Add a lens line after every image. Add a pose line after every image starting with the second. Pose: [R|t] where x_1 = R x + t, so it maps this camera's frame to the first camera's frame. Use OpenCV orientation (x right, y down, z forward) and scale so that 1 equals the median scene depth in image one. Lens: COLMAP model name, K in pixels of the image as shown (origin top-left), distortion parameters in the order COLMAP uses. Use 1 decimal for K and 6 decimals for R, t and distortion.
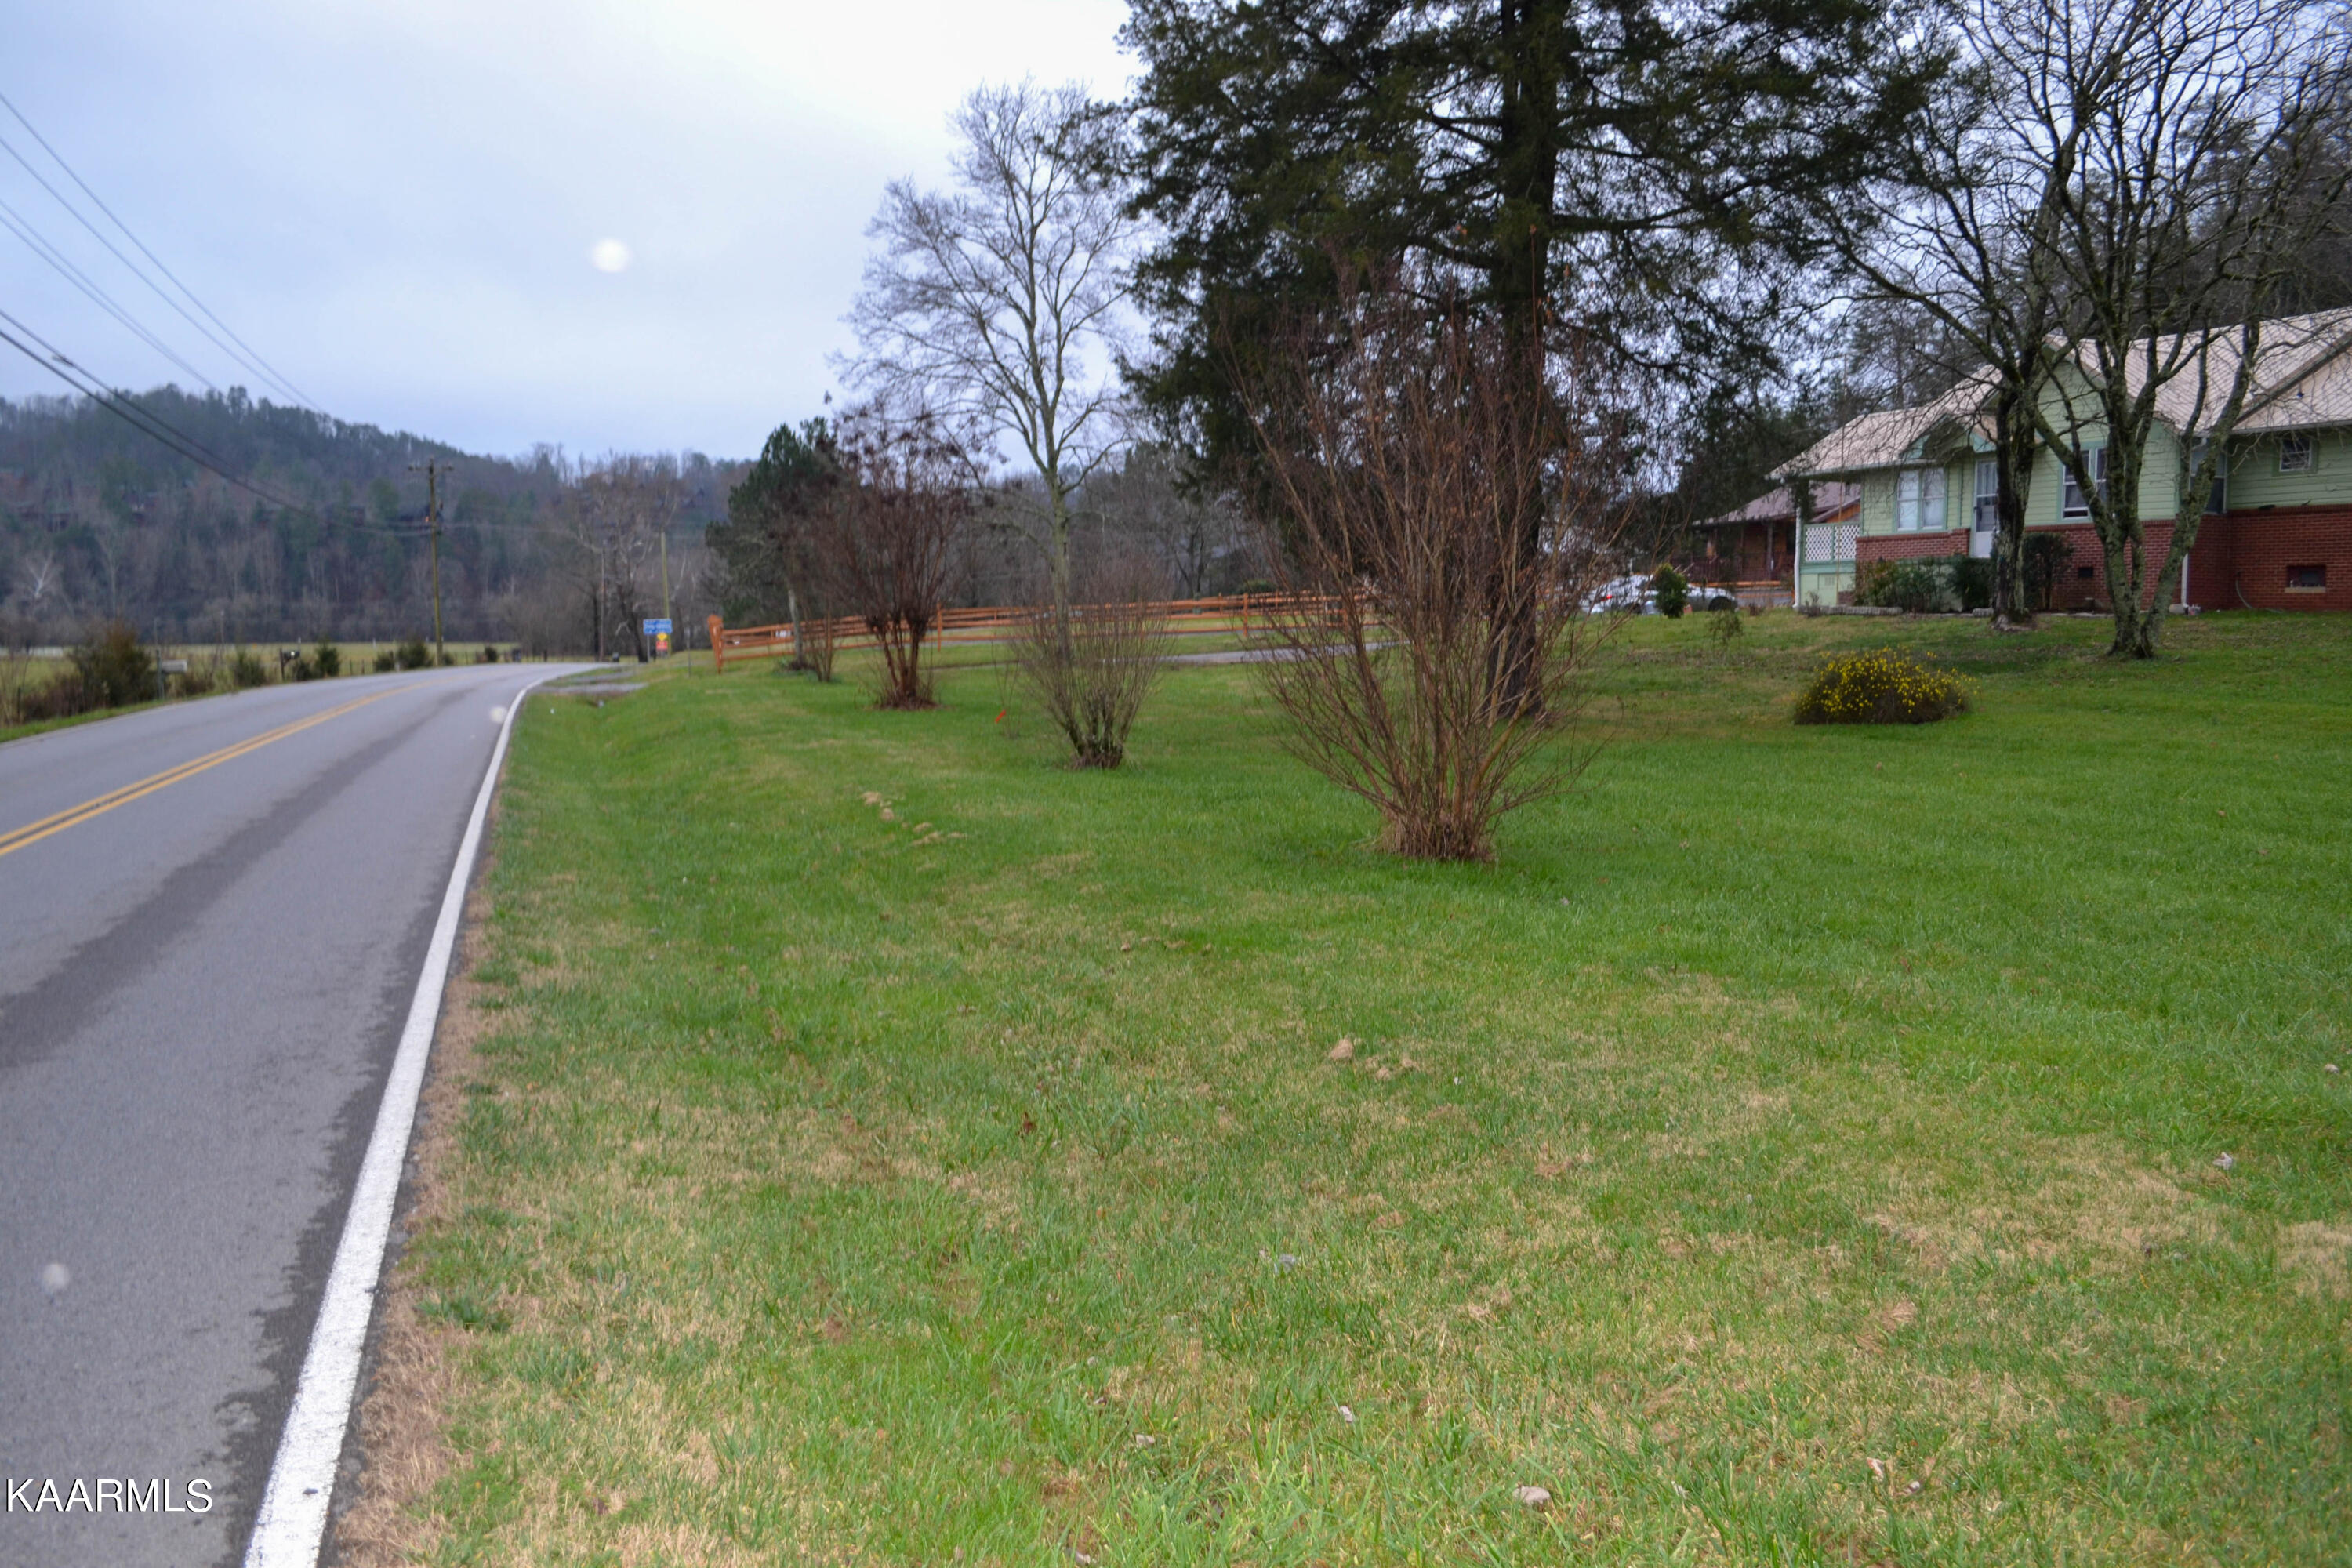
lens RADIAL K [[1883.1, 0, 1174.8], [0, 1883.1, 784.5], [0, 0, 1]] dist [-0.088932, 0.013308]
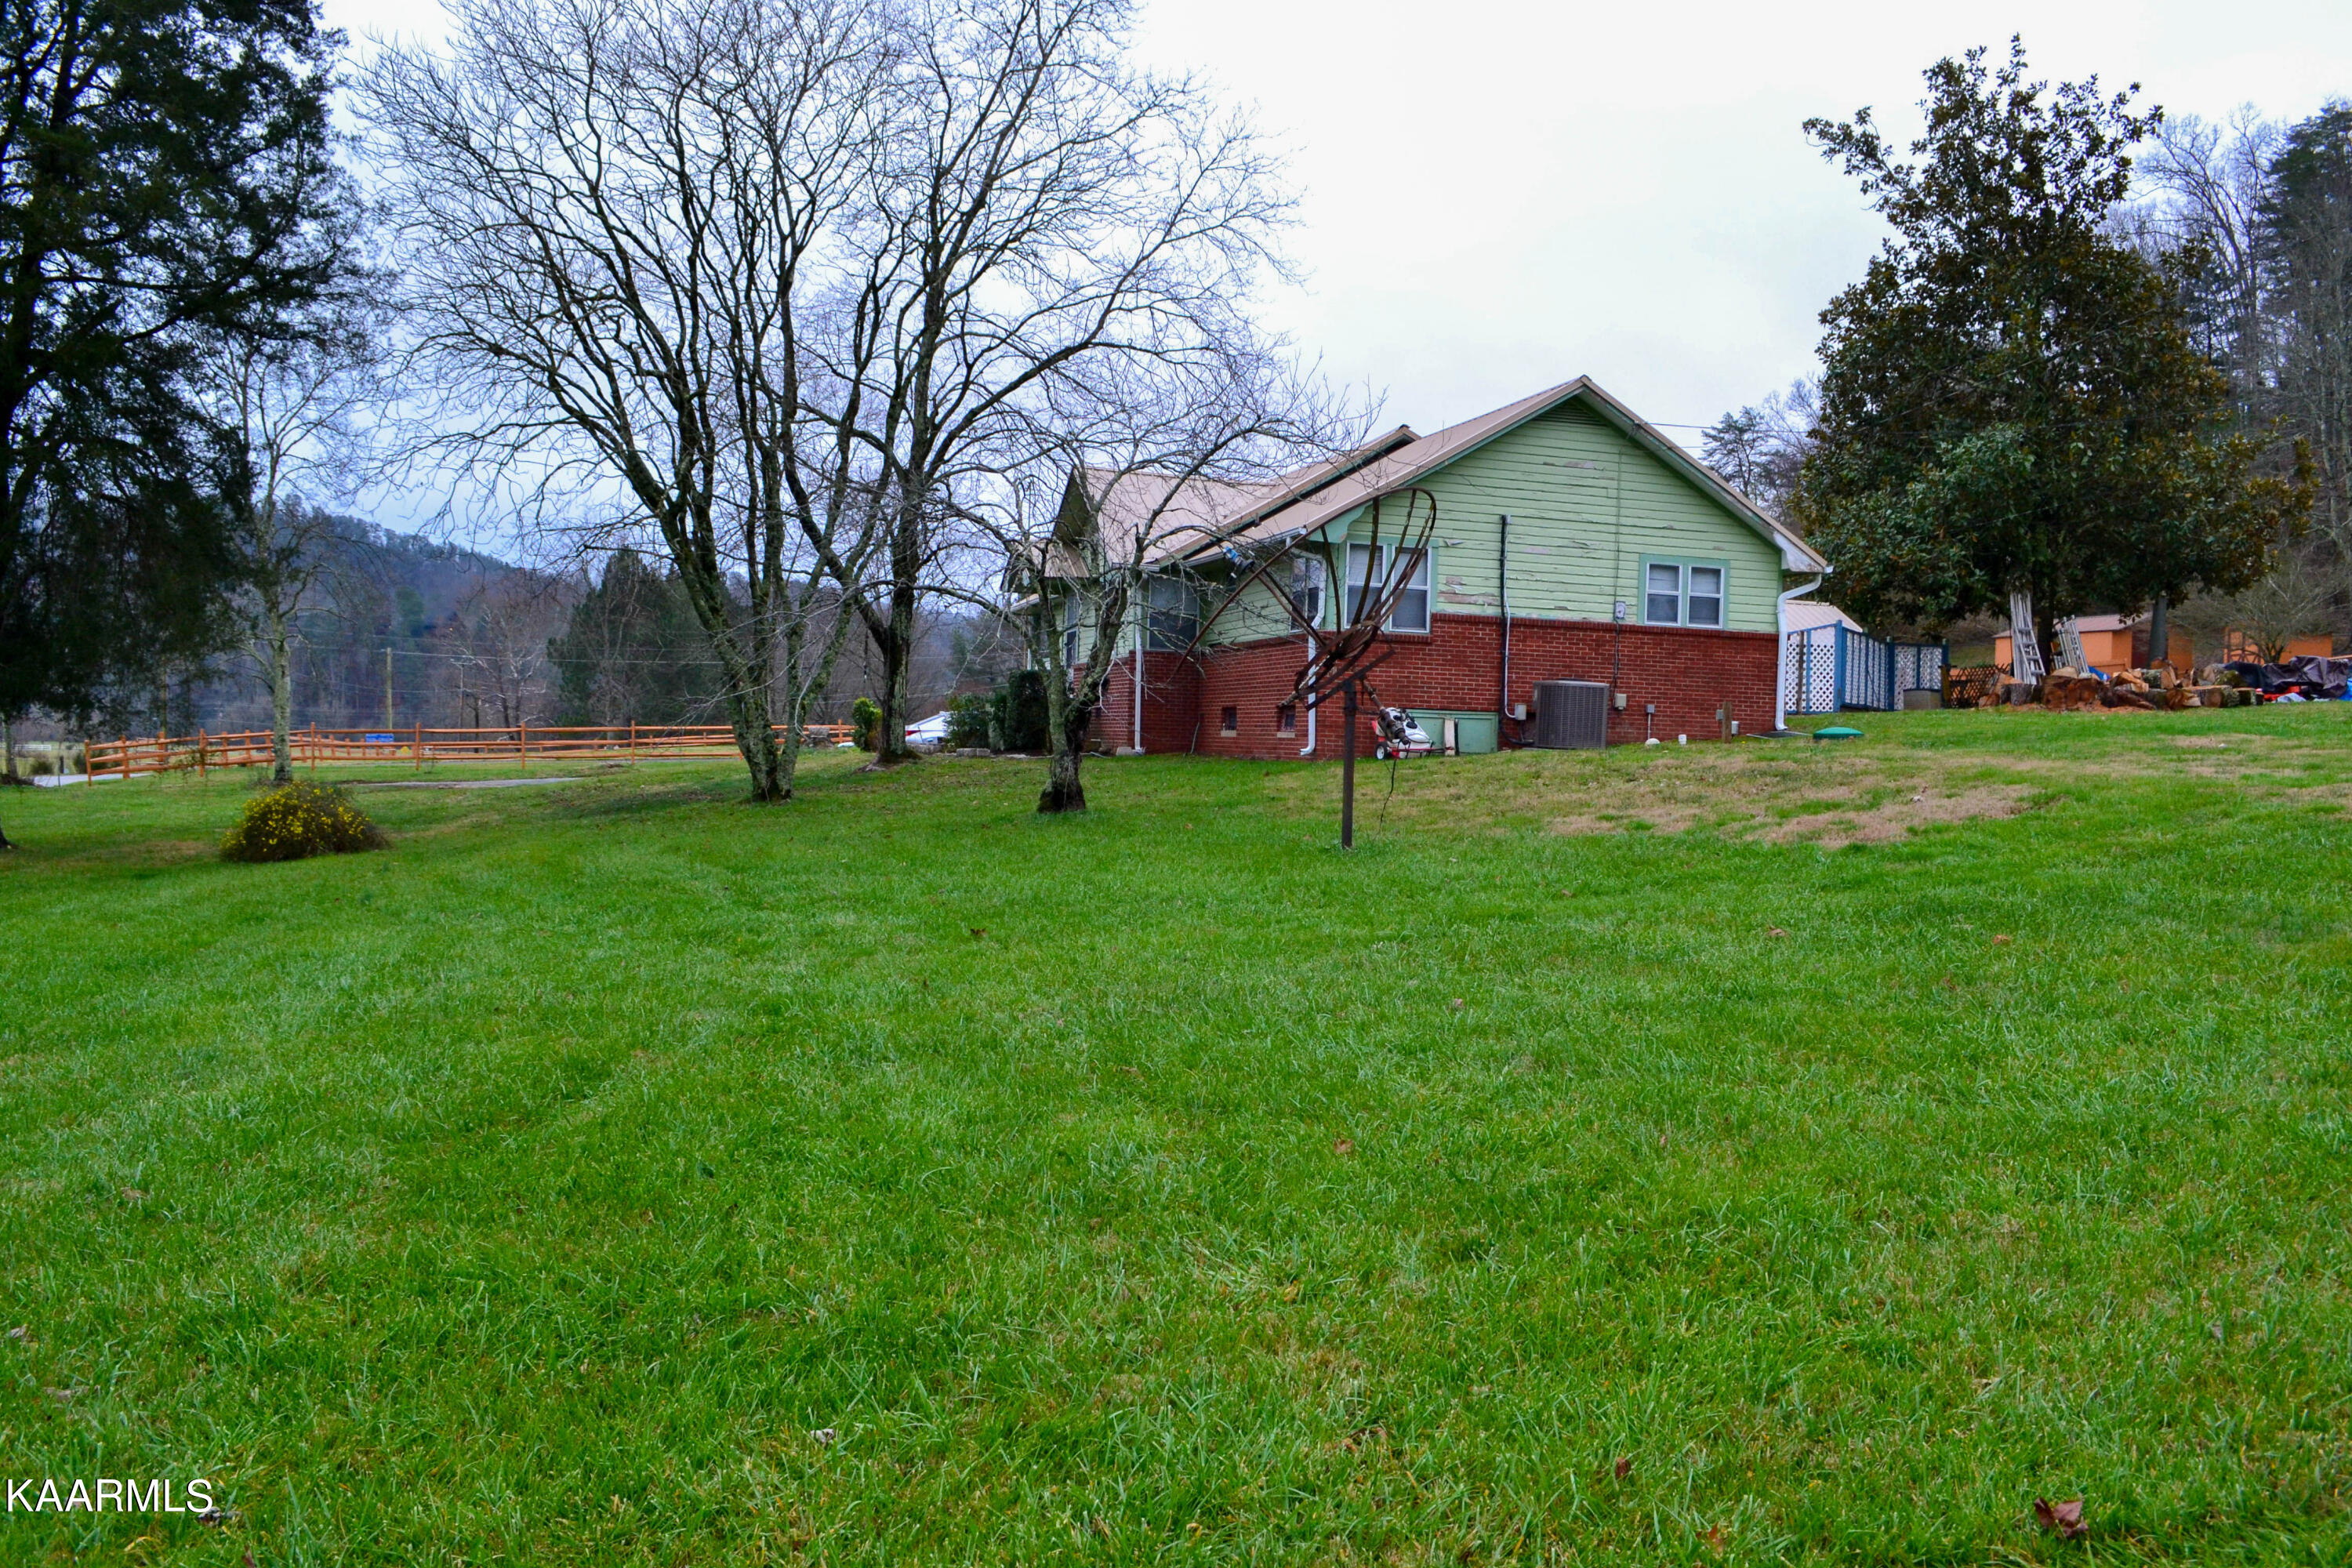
lens RADIAL K [[1883.1, 0, 1179.8], [0, 1883.1, 777.6], [0, 0, 1]] dist [-0.088932, 0.013308]
pose [[0.999125, 0.025364, -0.033259, 0.576771], [-0.027666, 0.997115, -0.070680, -0.013966], [0.031370, 0.071538, 0.996944, 0.036877]]
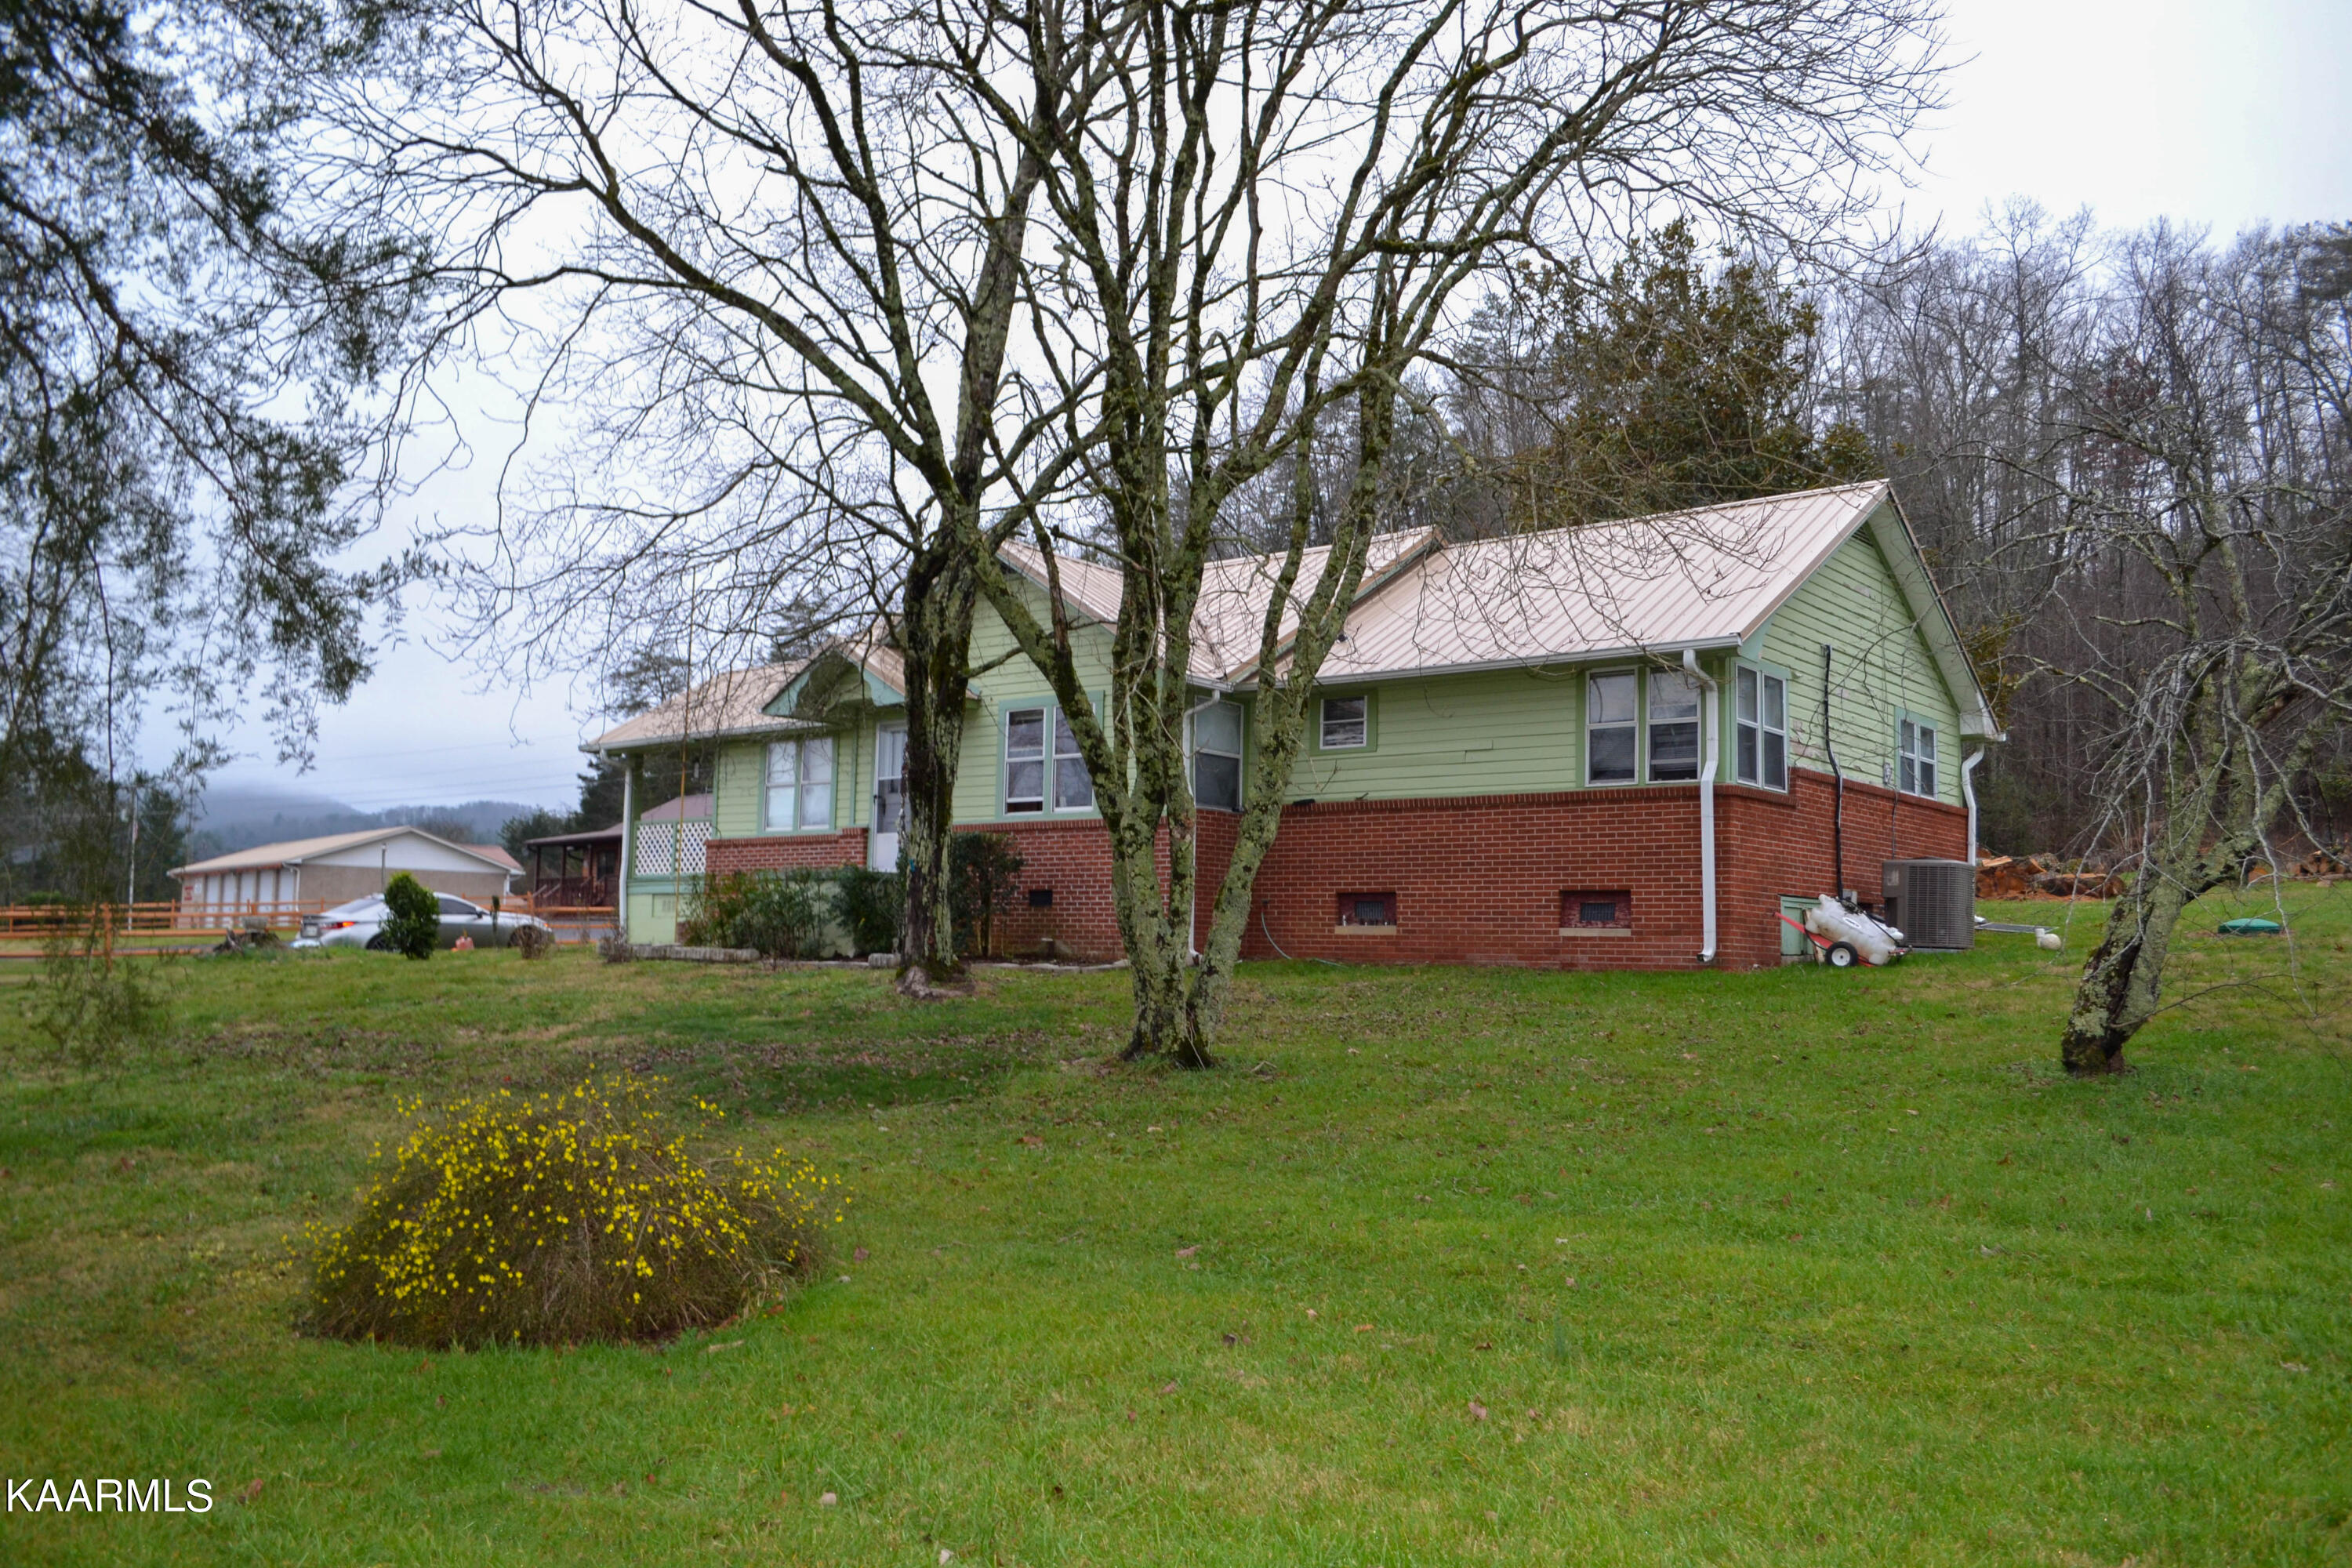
lens RADIAL K [[1883.1, 0, 1184.8], [0, 1883.1, 794.5], [0, 0, 1]] dist [-0.088932, 0.013308]
pose [[0.846946, 0.059127, 0.528380, 0.193644], [0.031425, 0.986493, -0.160762, -0.044926], [-0.530749, 0.152761, 0.833648, 0.431210]]
